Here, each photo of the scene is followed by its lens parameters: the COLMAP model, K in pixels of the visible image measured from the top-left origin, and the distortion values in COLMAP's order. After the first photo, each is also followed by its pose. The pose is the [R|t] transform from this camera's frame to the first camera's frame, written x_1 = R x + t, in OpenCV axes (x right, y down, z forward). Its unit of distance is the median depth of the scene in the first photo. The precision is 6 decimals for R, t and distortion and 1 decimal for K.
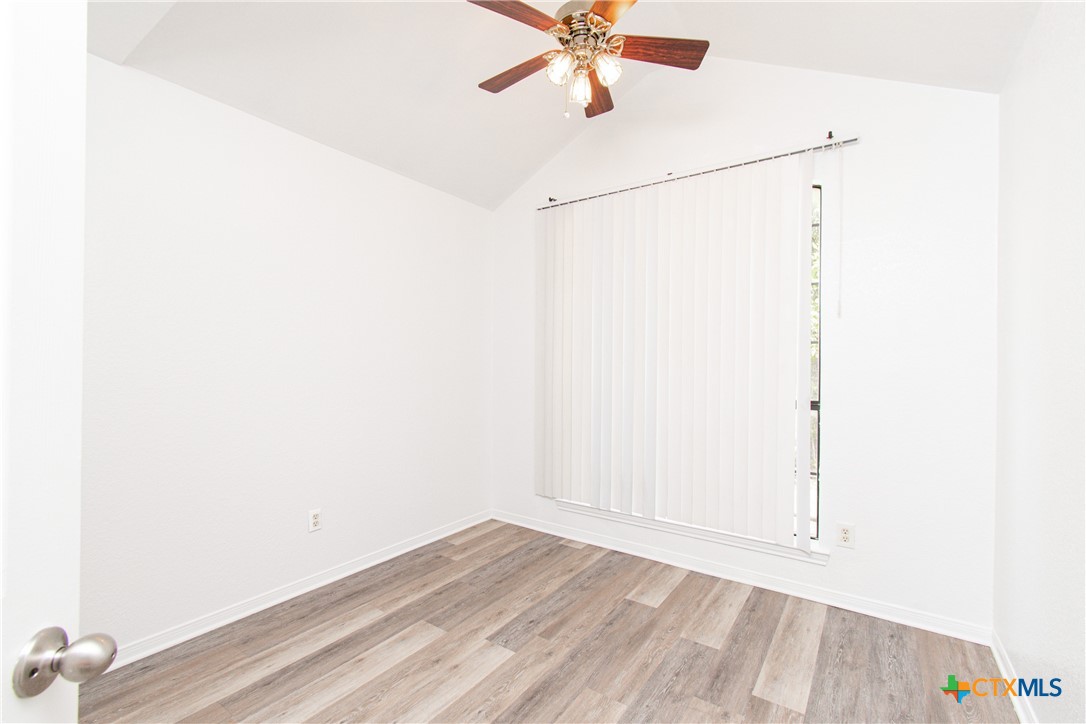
lens RADIAL K [[478.1, 0, 533.8], [0, 478.1, 363.7], [0, 0, 1]] dist [0.000343, -0.000650]
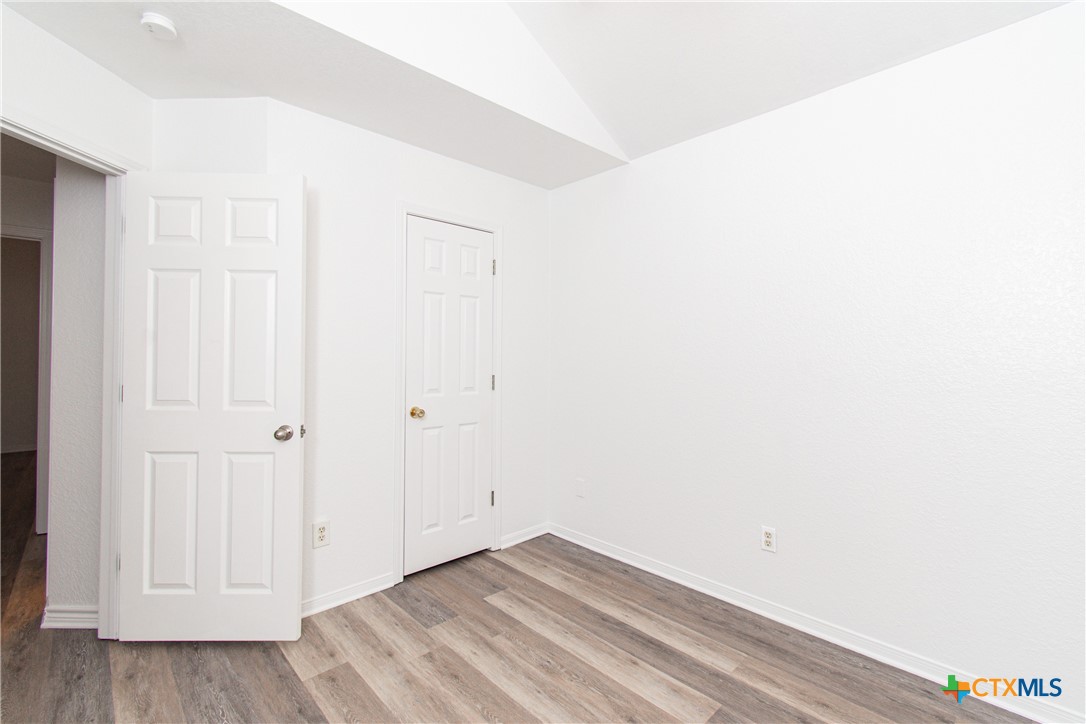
lens RADIAL K [[478.1, 0, 560.9], [0, 478.1, 348.4], [0, 0, 1]] dist [0.000343, -0.000650]
pose [[-0.170734, -0.033195, -0.984758, 0.565739], [-0.013664, 0.999416, -0.031320, 0.007854], [0.985222, 0.008109, -0.171088, 0.883632]]
